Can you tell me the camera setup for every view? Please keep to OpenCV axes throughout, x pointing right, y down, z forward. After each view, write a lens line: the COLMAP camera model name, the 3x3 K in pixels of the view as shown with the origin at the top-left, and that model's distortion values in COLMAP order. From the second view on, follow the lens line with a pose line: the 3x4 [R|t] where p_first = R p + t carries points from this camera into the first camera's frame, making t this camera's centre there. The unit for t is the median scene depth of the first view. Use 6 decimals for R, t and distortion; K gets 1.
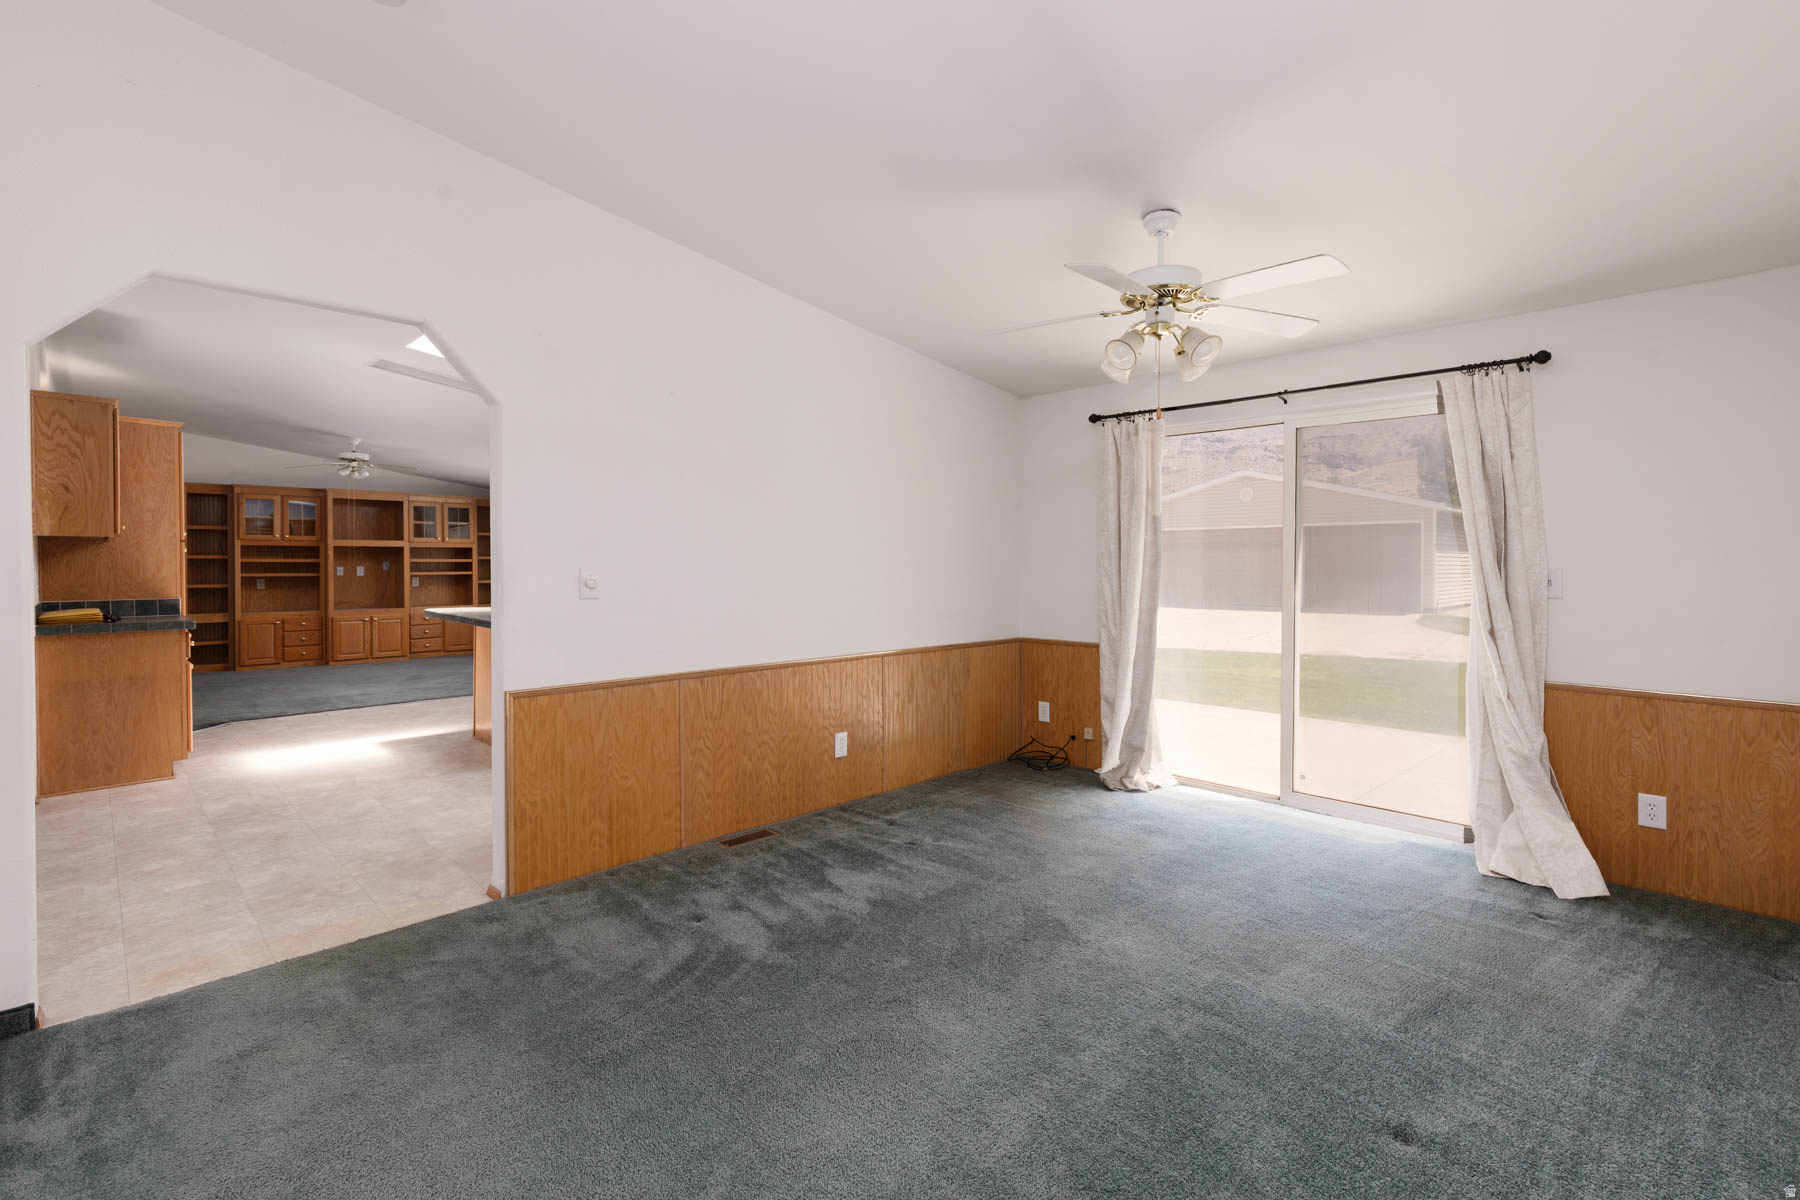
lens RADIAL K [[810.8, 0, 903.2], [0, 810.8, 577.5], [0, 0, 1]] dist [0.004270, 0.000061]
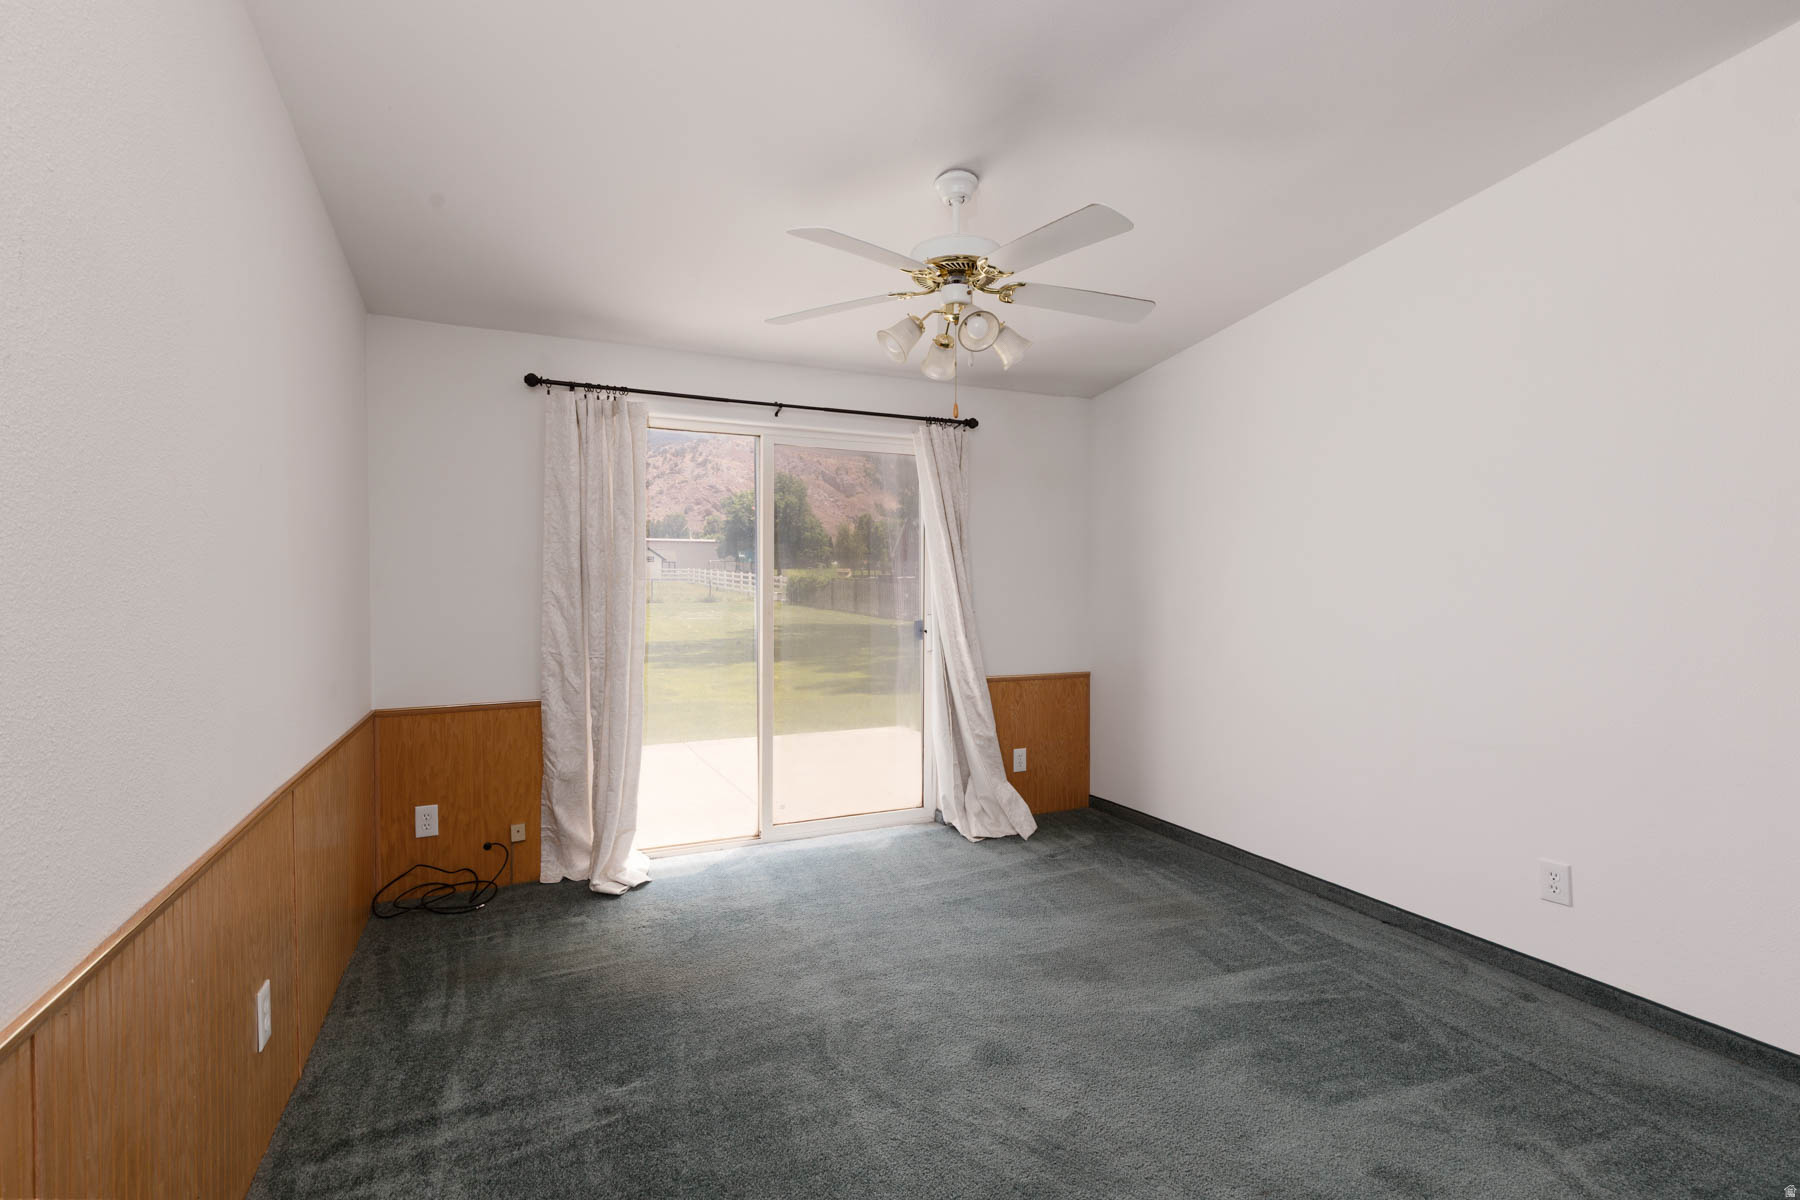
lens RADIAL K [[823.3, 0, 900.2], [0, 823.3, 583.6], [0, 0, 1]] dist [0.000660, 0.000110]
pose [[0.345082, -0.014651, 0.938458, -0.338713], [0.012098, 0.999865, 0.011161, -0.025894], [-0.938495, 0.007502, 0.345212, 0.480707]]
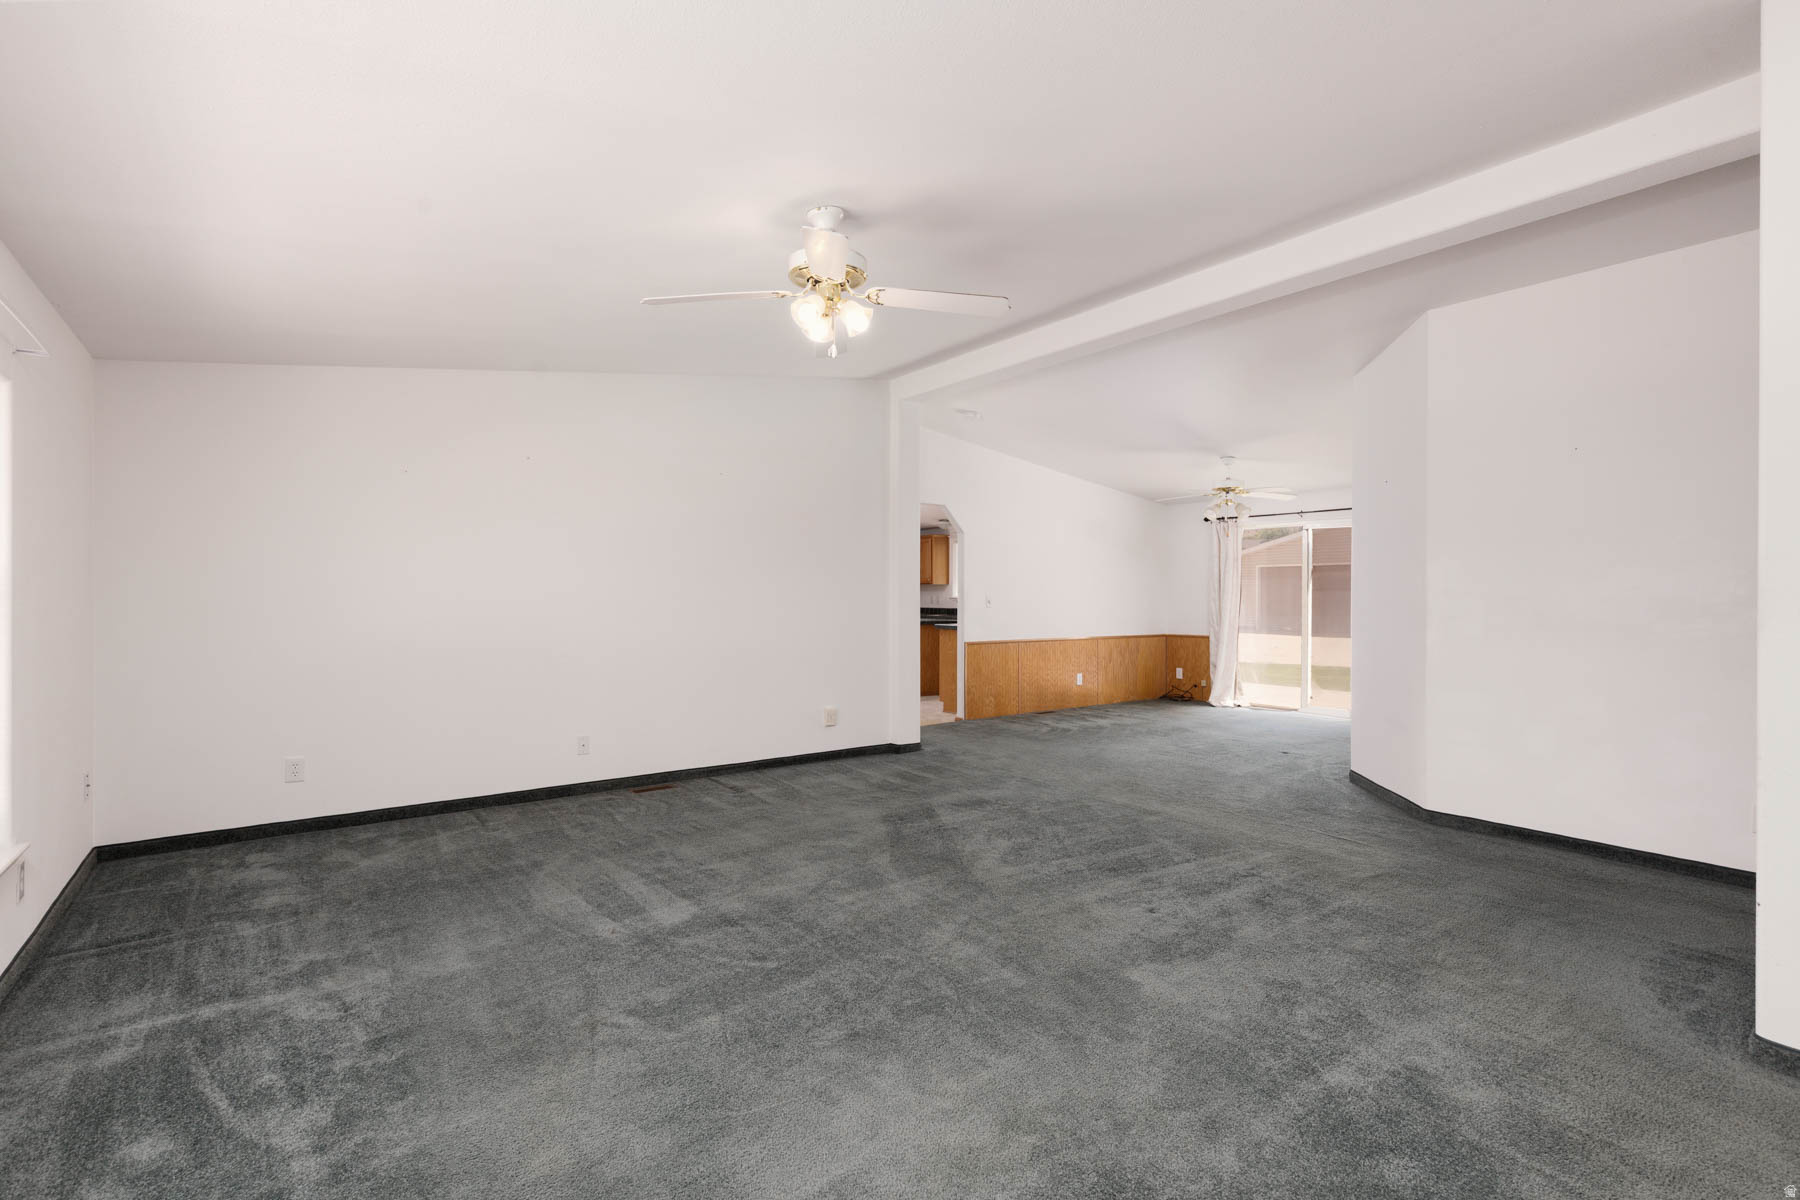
lens RADIAL K [[816.4, 0, 894.3], [0, 816.4, 597.2], [0, 0, 1]] dist [0.010805, -0.000092]
pose [[0.986945, 0.003472, -0.161020, -0.195908], [-0.006376, 0.999826, -0.017522, 0.029700], [0.160931, 0.018320, 0.986796, -1.102311]]
